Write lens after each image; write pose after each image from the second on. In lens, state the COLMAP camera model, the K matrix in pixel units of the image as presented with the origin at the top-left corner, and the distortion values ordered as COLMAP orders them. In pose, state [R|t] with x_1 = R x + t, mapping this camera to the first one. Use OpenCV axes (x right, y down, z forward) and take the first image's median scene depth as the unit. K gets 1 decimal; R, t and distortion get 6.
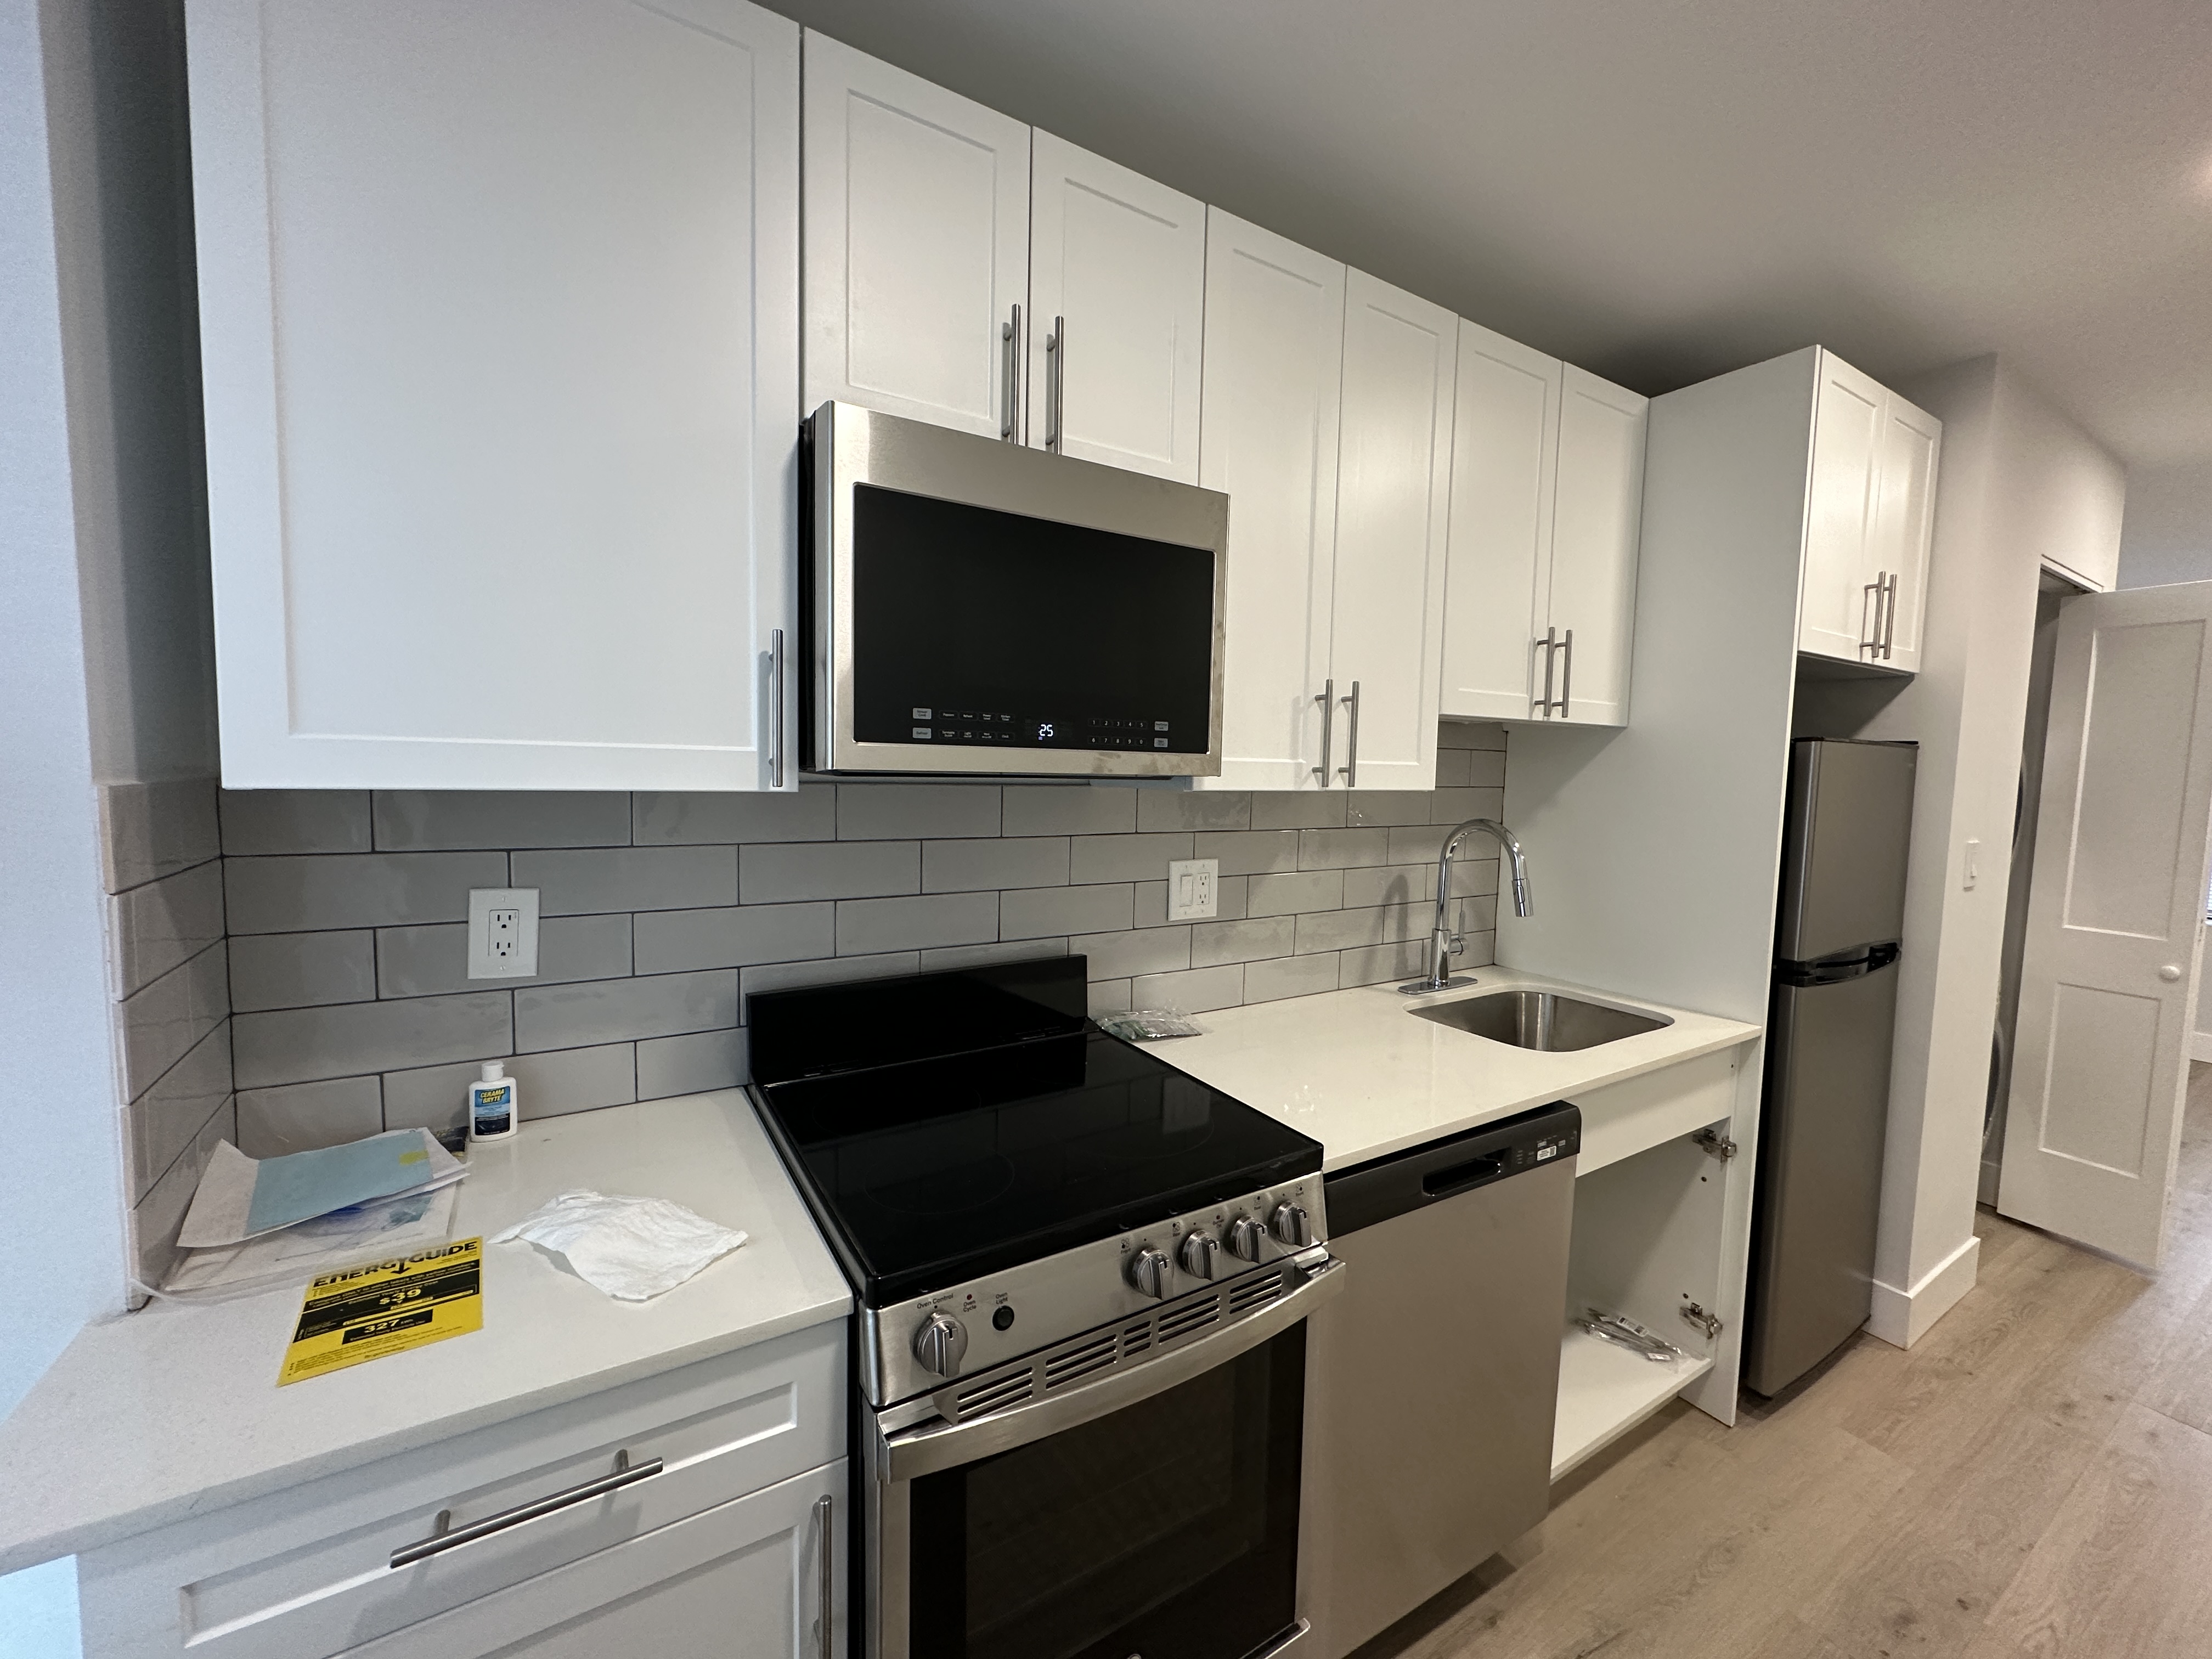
lens RADIAL K [[884.4, 0, 1106.0], [0, 884.4, 829.5], [0, 0, 1]] dist [-0.002933, -0.000628]
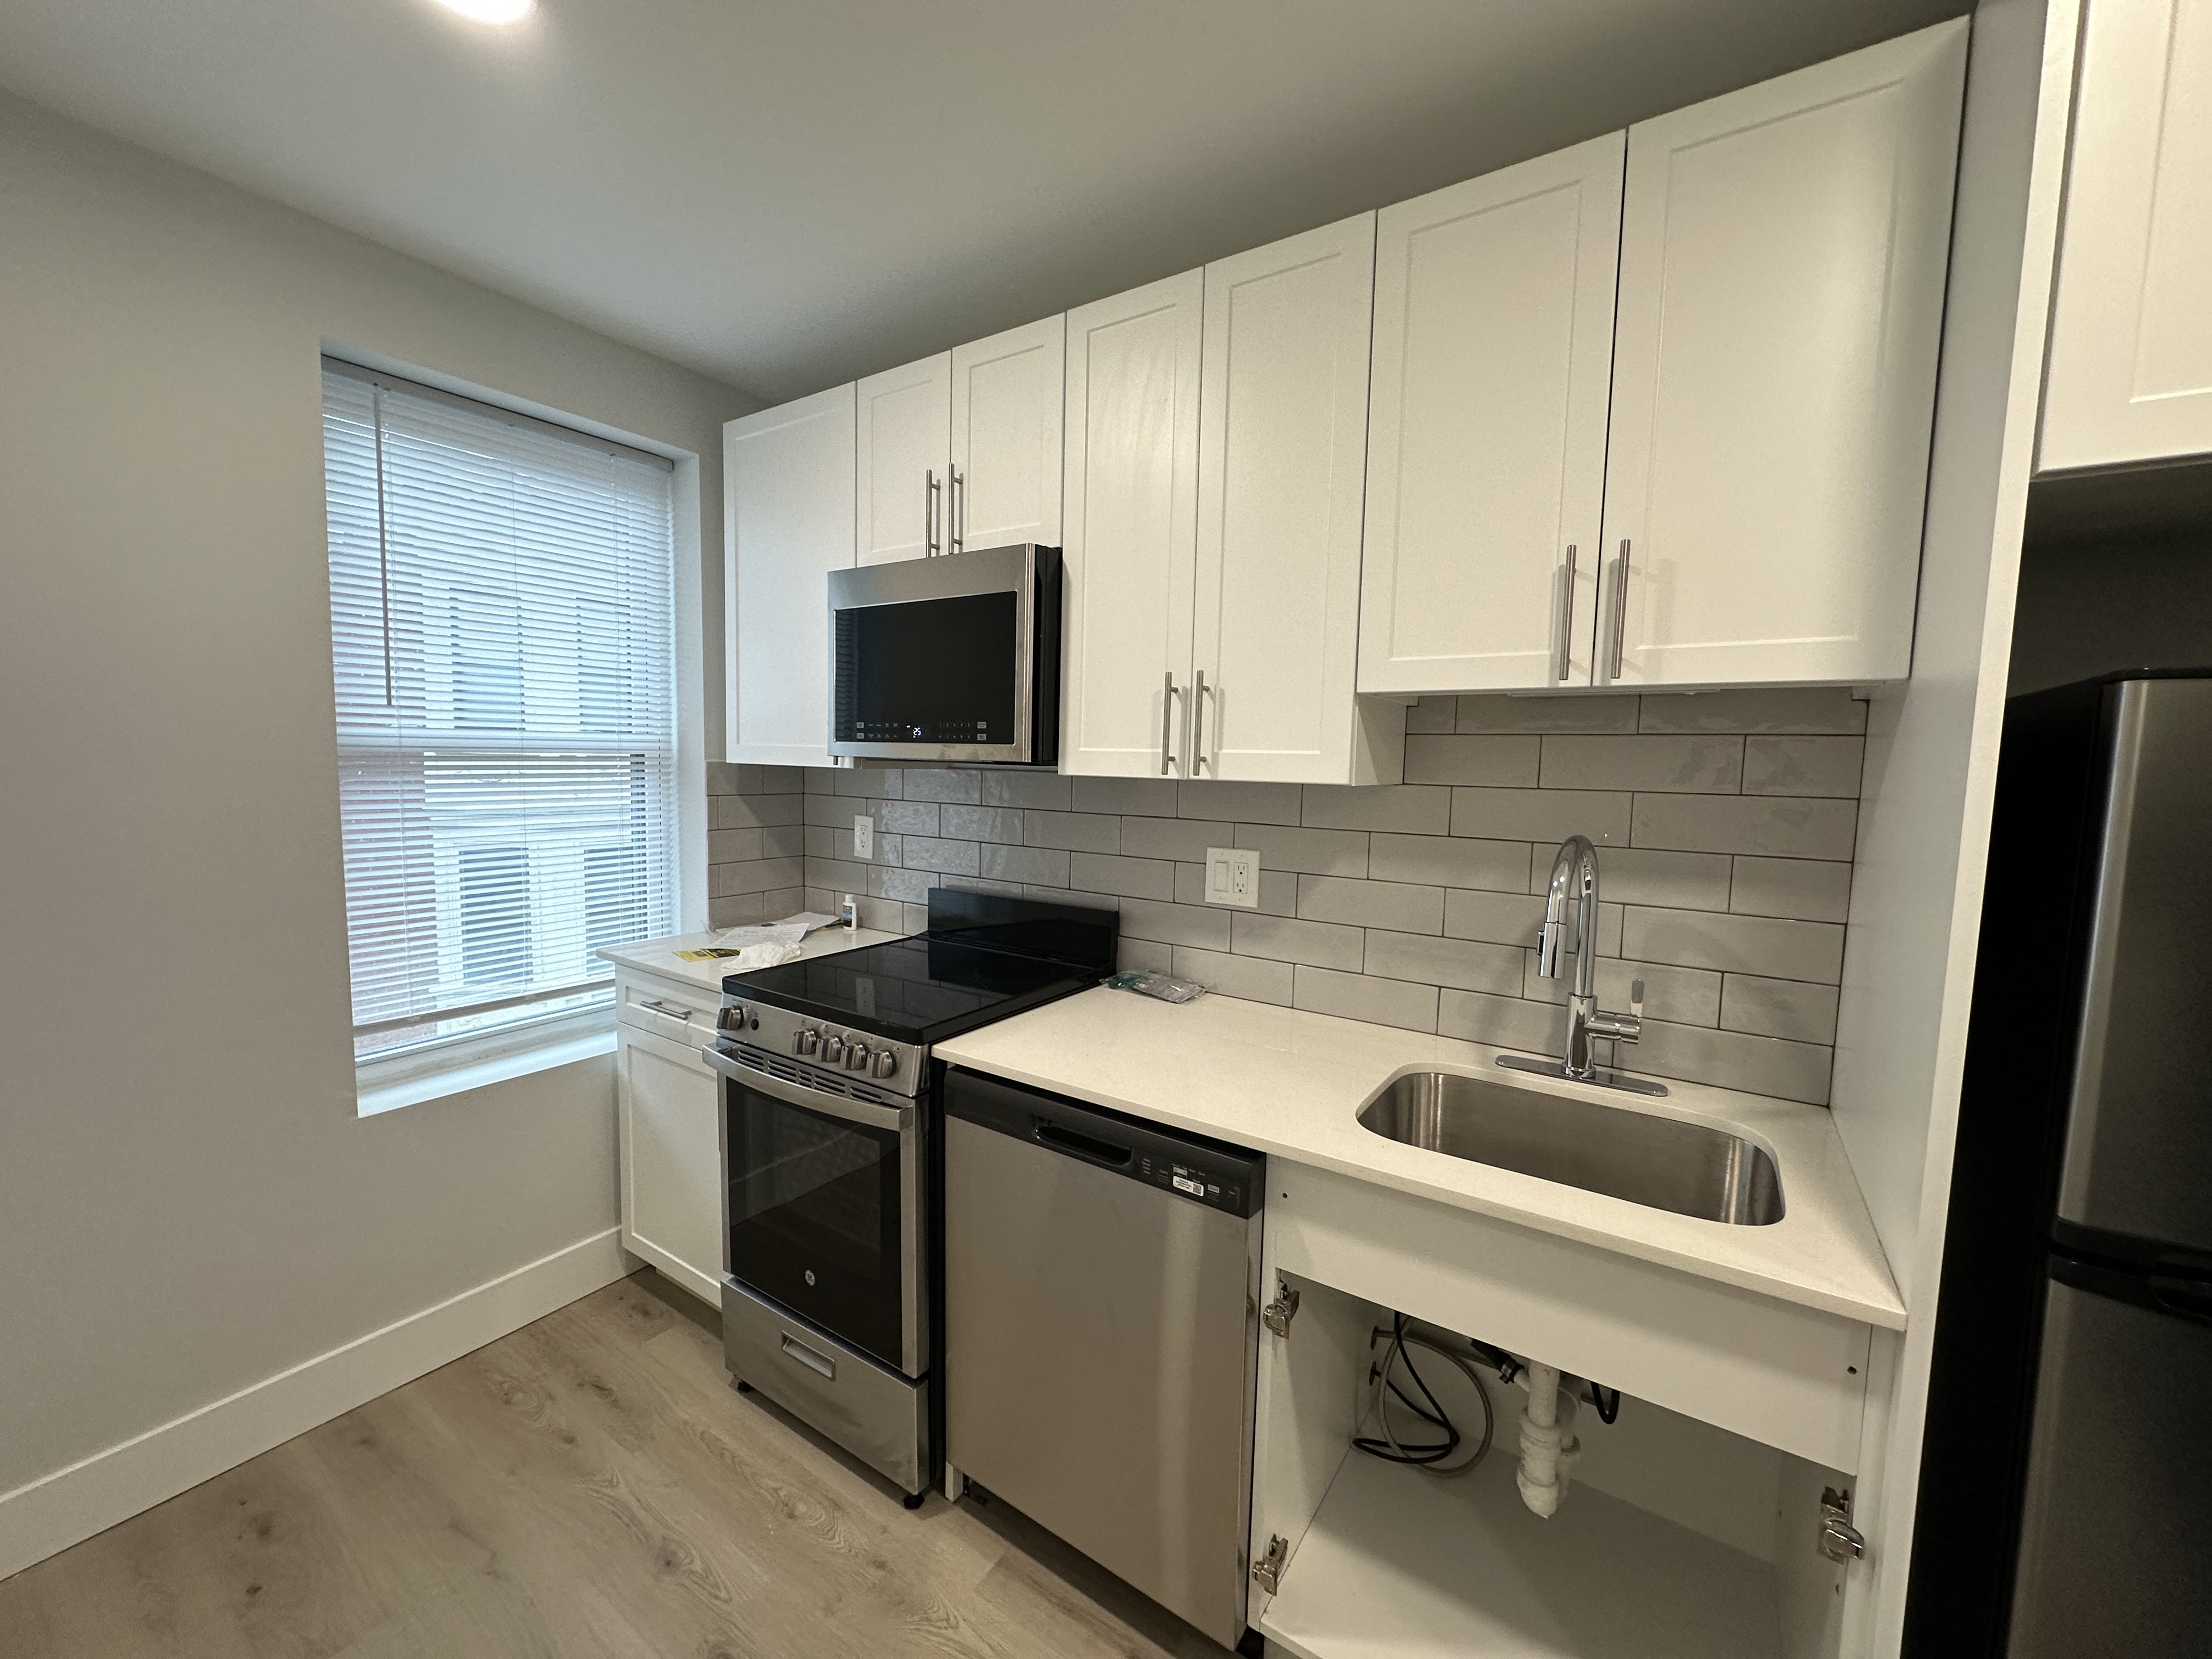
lens RADIAL K [[884.4, 0, 1106.0], [0, 884.4, 829.5], [0, 0, 1]] dist [-0.002933, -0.000628]
pose [[0.407821, 0.058337, -0.911196, 1.282159], [-0.082312, 0.996242, 0.026942, -0.005876], [0.909344, 0.064014, 0.411091, 0.553110]]
